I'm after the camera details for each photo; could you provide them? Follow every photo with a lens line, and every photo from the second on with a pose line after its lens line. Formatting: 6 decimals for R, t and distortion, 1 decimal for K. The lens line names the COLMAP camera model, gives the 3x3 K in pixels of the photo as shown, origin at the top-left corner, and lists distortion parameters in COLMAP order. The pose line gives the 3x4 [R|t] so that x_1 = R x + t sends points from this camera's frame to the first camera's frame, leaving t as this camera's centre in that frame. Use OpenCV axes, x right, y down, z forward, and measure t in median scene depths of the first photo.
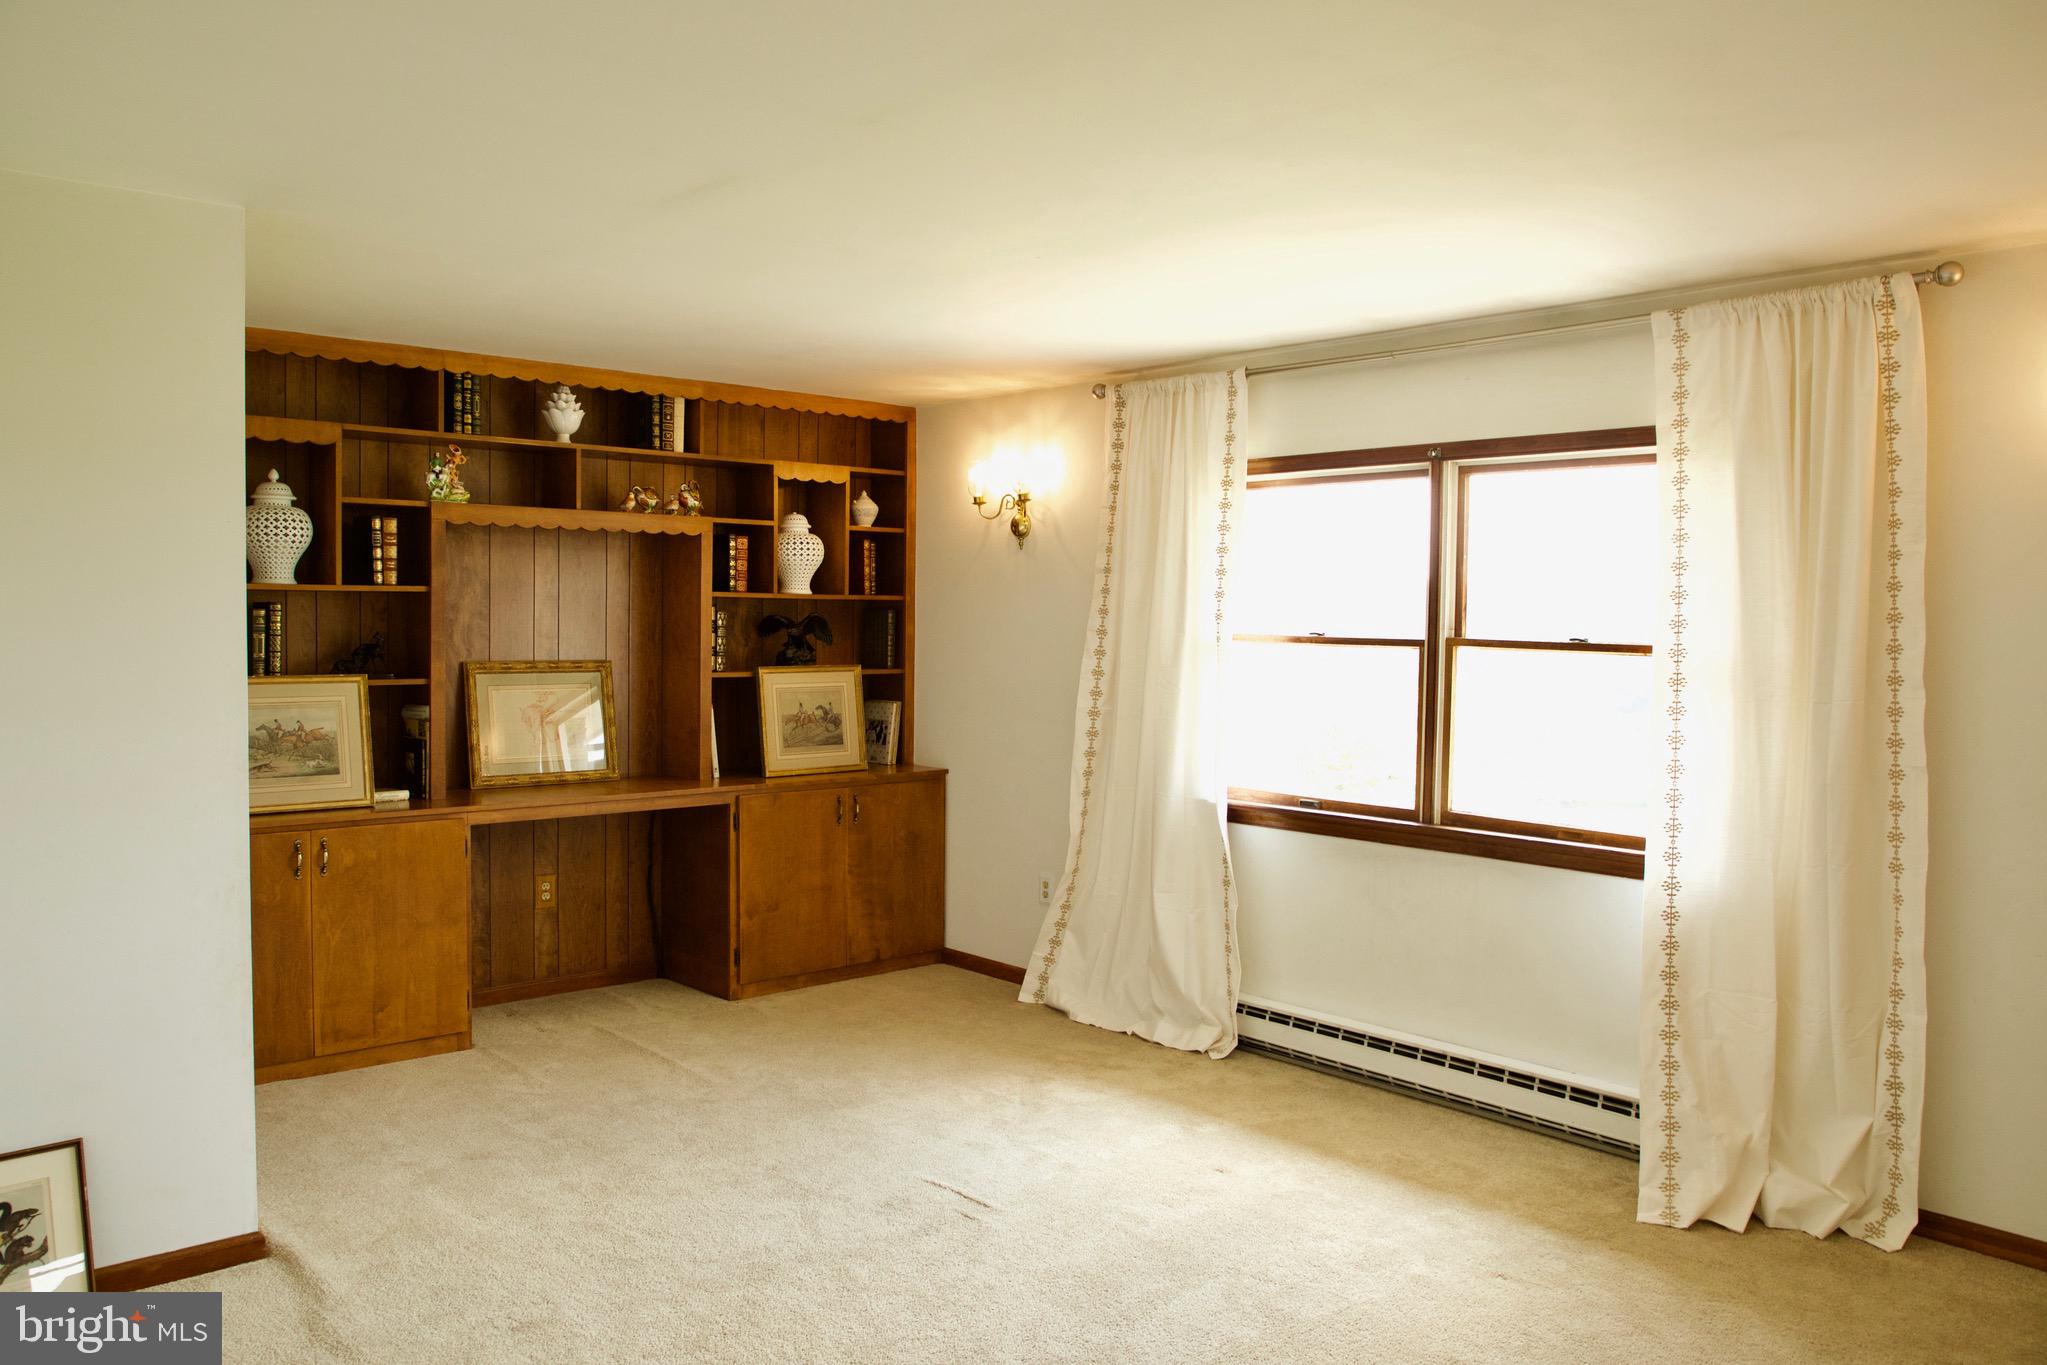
lens RADIAL K [[1488.9, 0, 1023.5], [0, 1488.9, 682.5], [0, 0, 1]] dist [-0.034041, 0.009708]
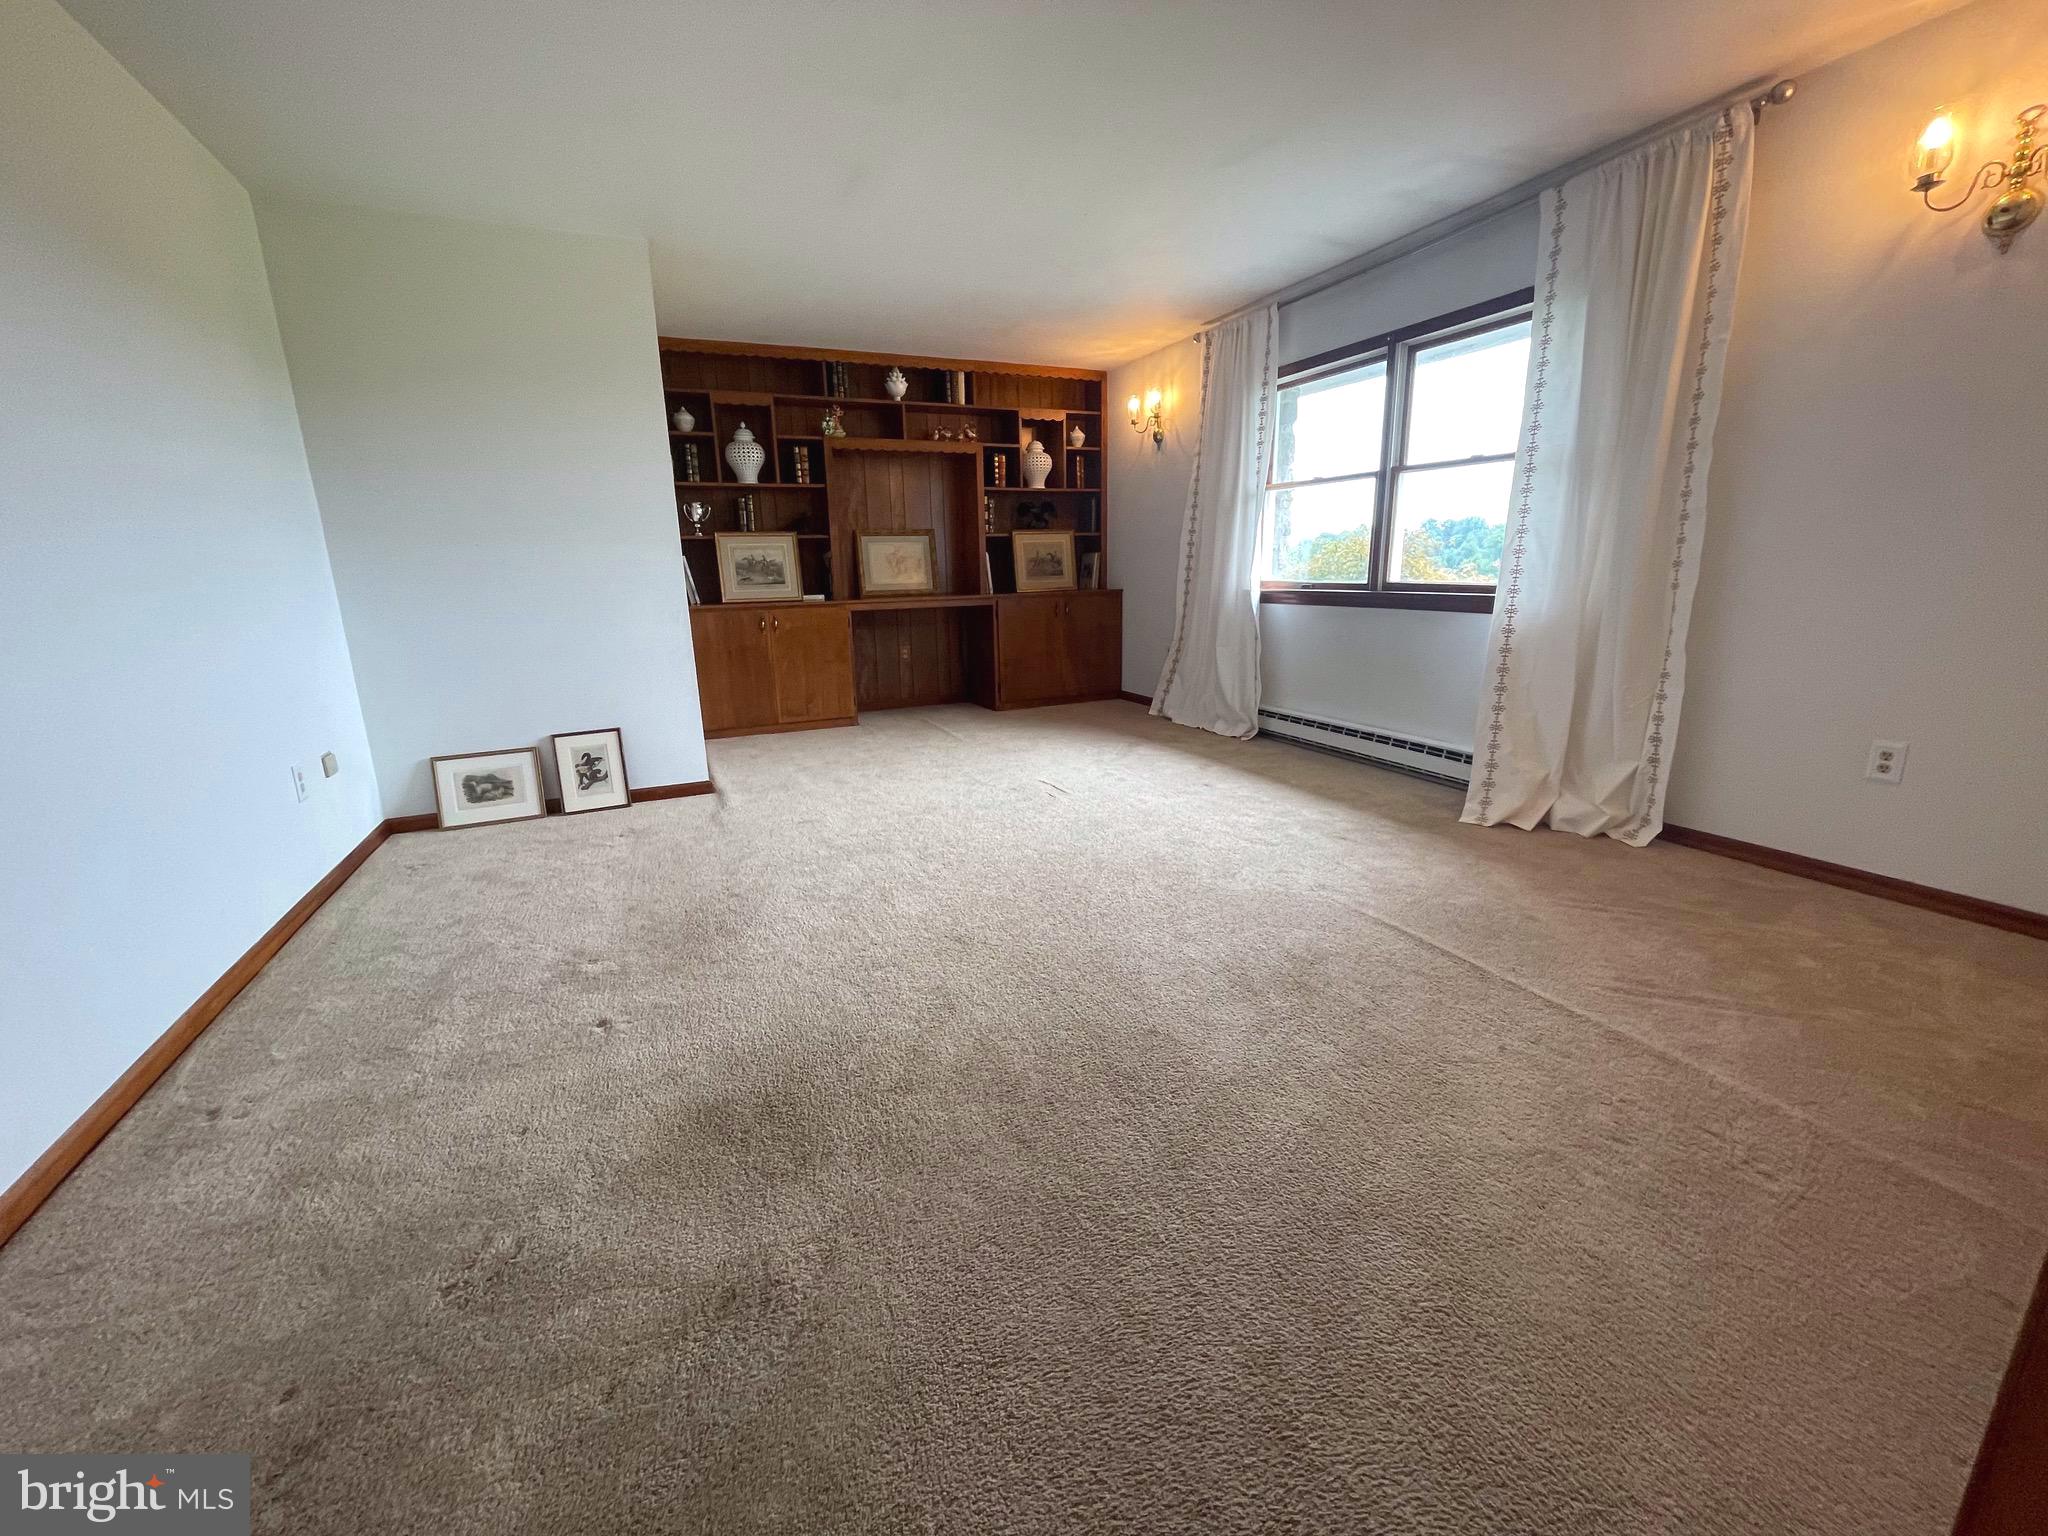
lens RADIAL K [[813.2, 0, 1023.8], [0, 813.2, 755.0], [0, 0, 1]] dist [0.000172, 0.000426]
pose [[0.955457, 0.036323, -0.292886, 0.157787], [0.020055, 0.982113, 0.187223, 0.086282], [0.294448, -0.184757, 0.937638, 0.039248]]
